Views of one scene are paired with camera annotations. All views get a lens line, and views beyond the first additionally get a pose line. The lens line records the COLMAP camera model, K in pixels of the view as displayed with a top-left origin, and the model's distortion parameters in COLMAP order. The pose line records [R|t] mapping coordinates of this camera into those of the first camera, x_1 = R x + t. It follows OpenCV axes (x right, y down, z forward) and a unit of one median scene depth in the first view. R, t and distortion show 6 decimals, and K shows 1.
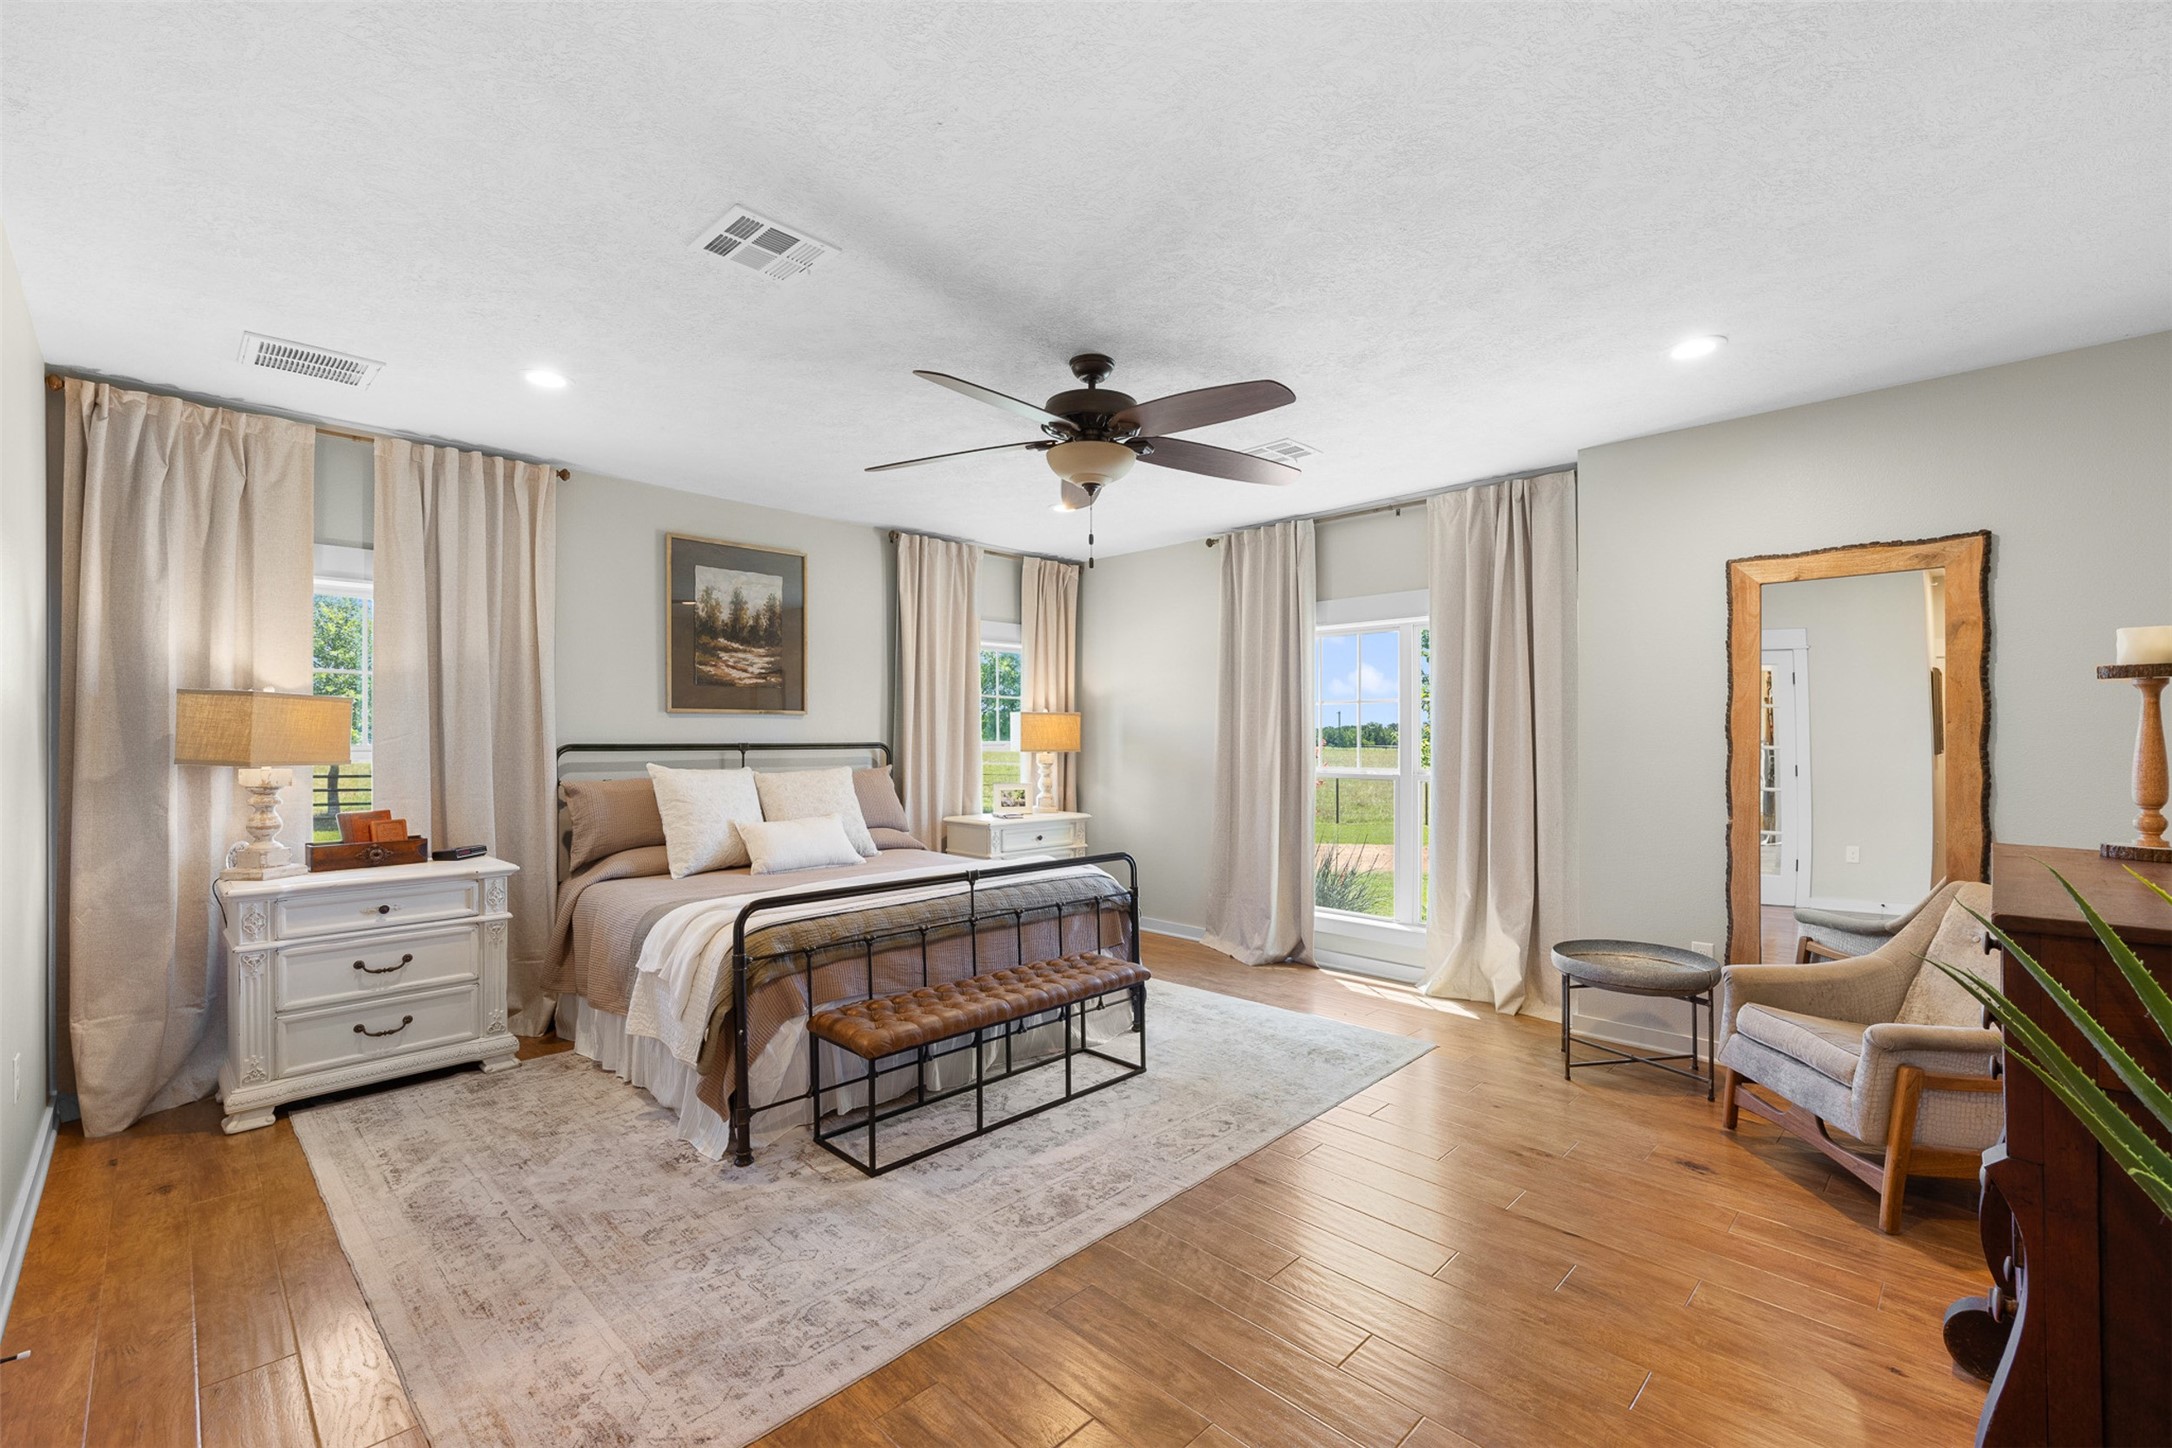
lens RADIAL K [[910.0, 0, 1091.7], [0, 910.0, 733.1], [0, 0, 1]] dist [0.000985, 0.000236]
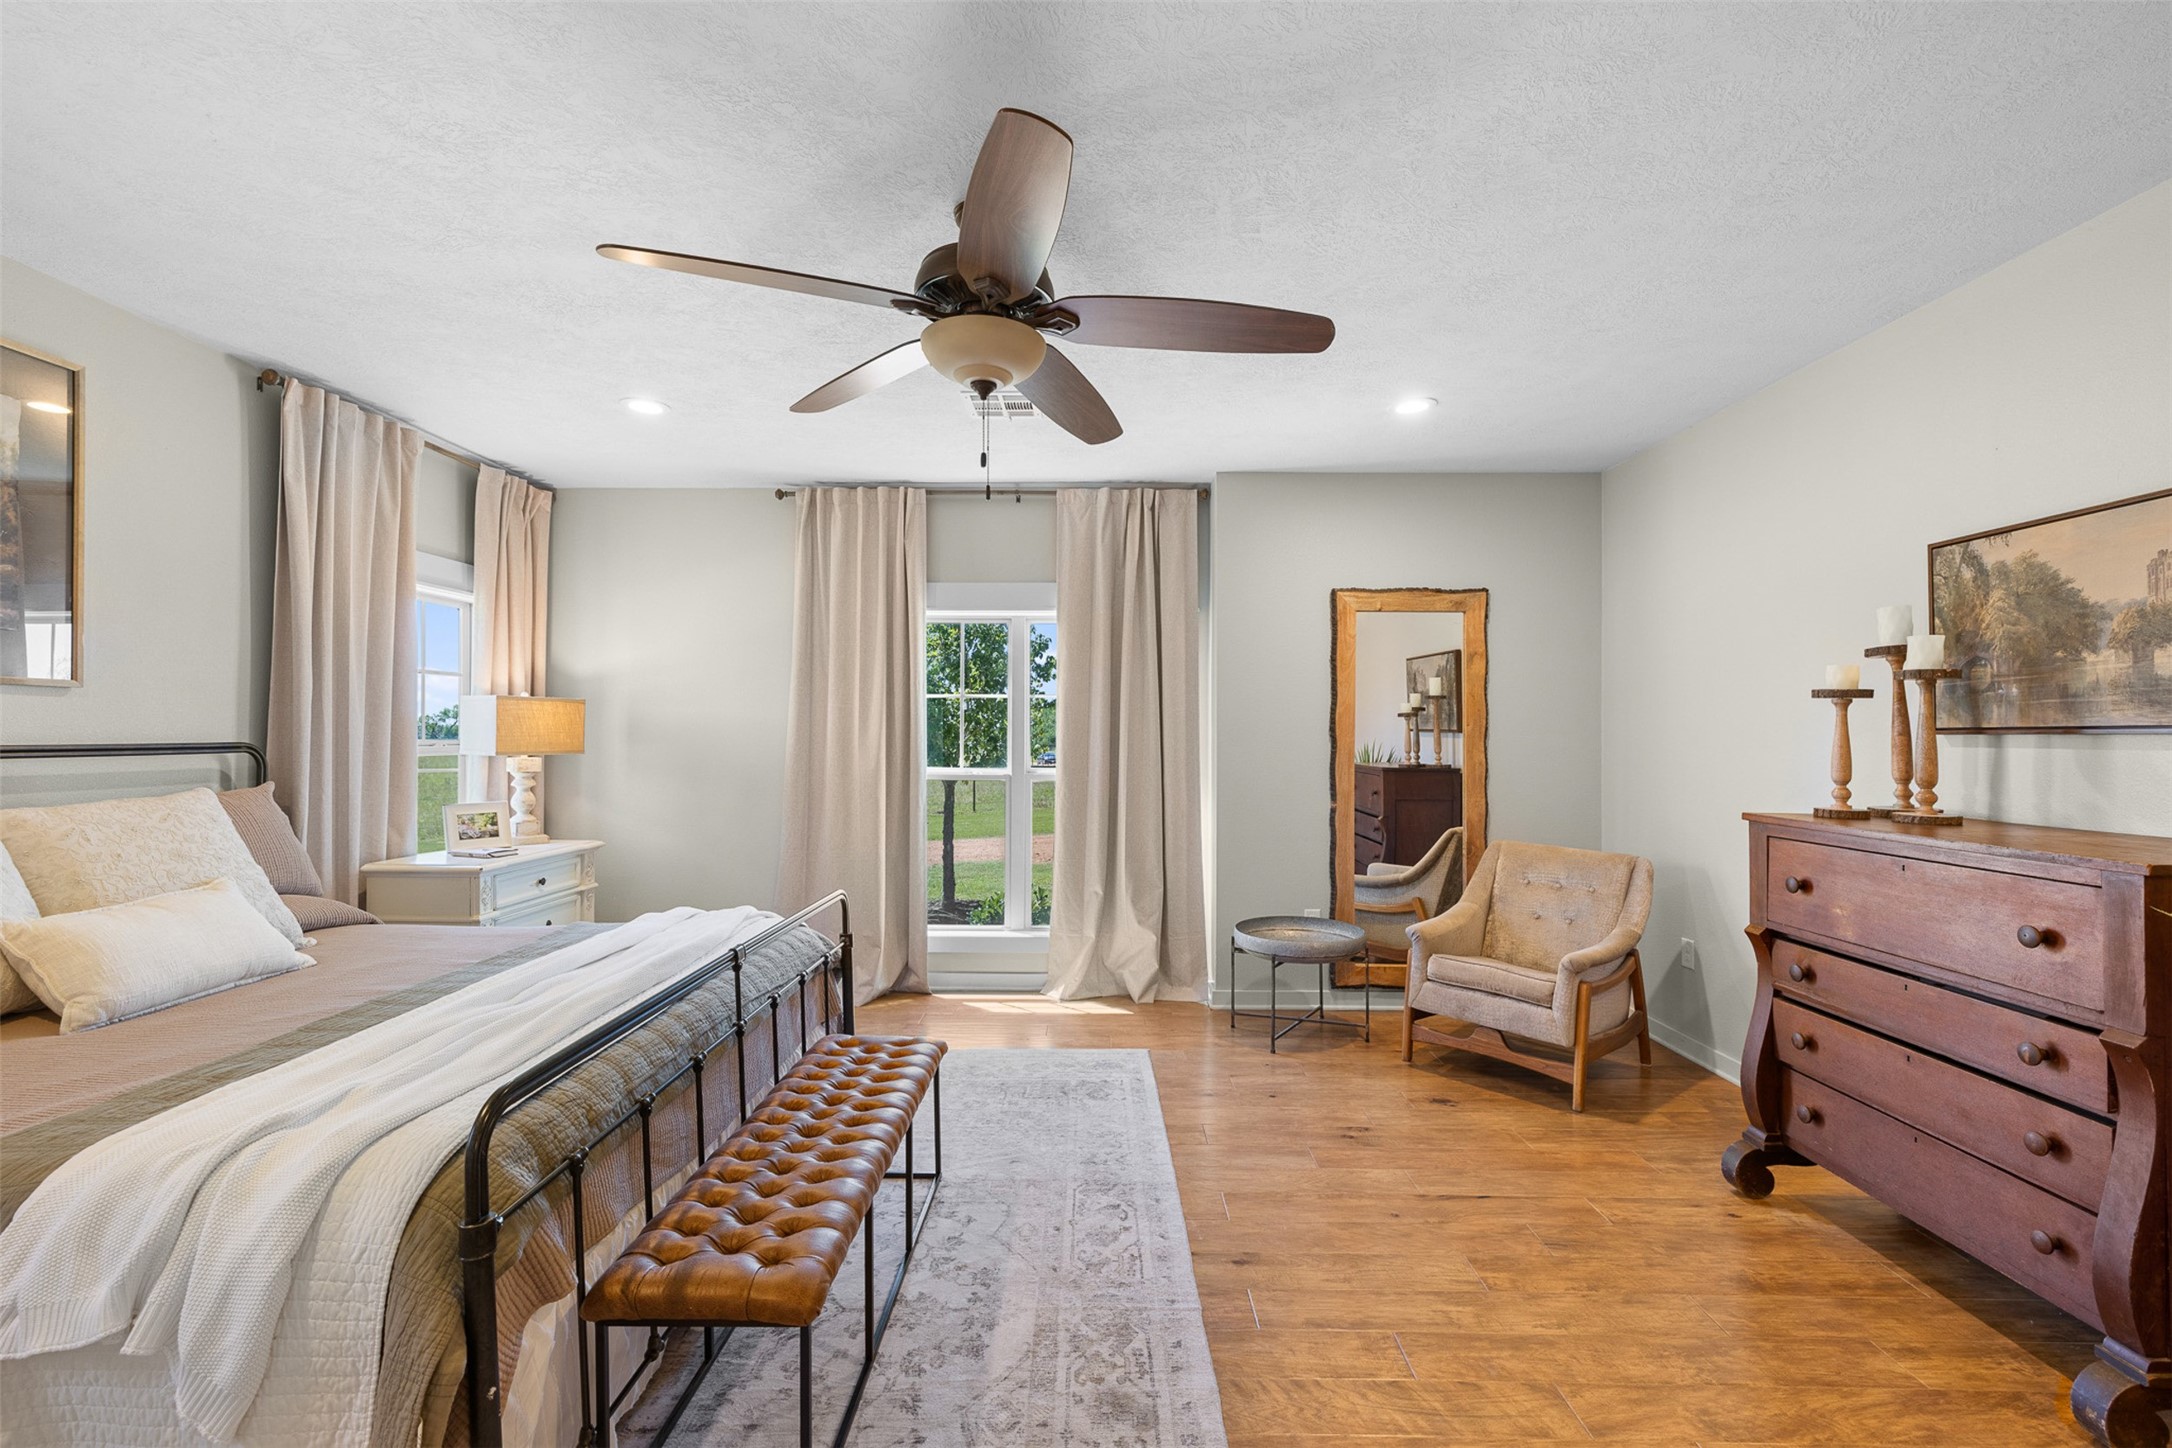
lens RADIAL K [[910.0, 0, 1090.3], [0, 910.0, 725.4], [0, 0, 1]] dist [0.000985, 0.000236]
pose [[0.721231, 0.009074, 0.692636, -0.285102], [-0.005759, 0.999958, -0.007104, 0.001068], [-0.692671, 0.001134, 0.721253, 0.276162]]
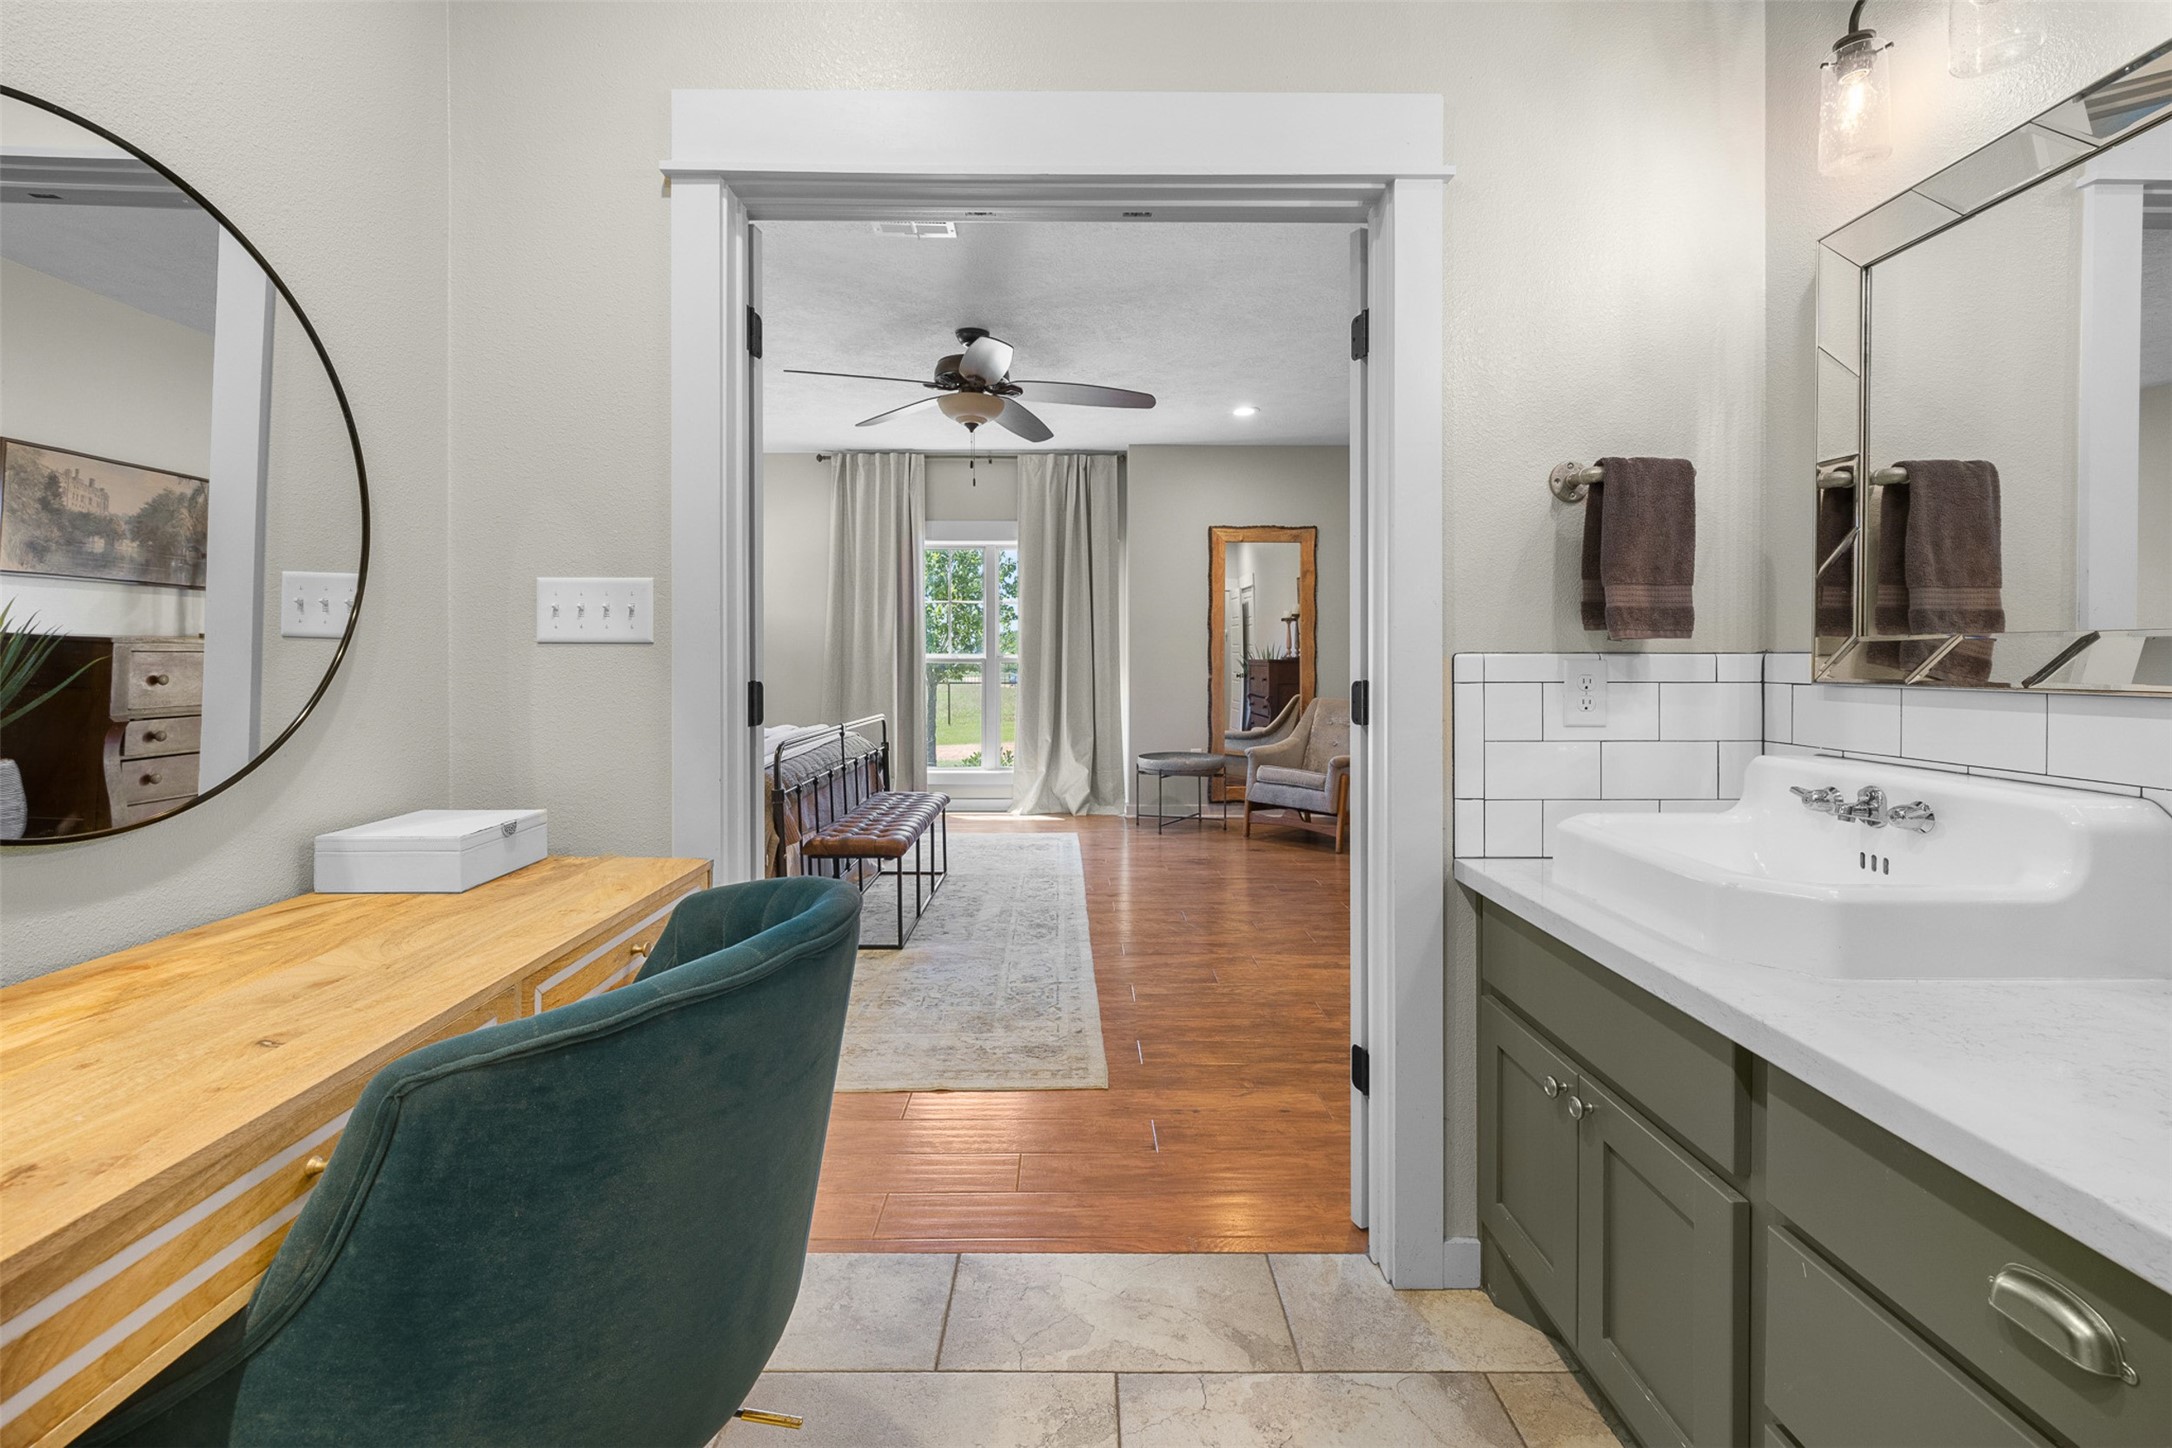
lens RADIAL K [[910.0, 0, 1080.7], [0, 910.0, 652.6], [0, 0, 1]] dist [0.000985, 0.000236]
pose [[0.707496, 0.004057, 0.706706, -0.544937], [-0.002767, 0.999992, -0.002970, 0.044426], [-0.706712, 0.000146, 0.707501, -0.040945]]
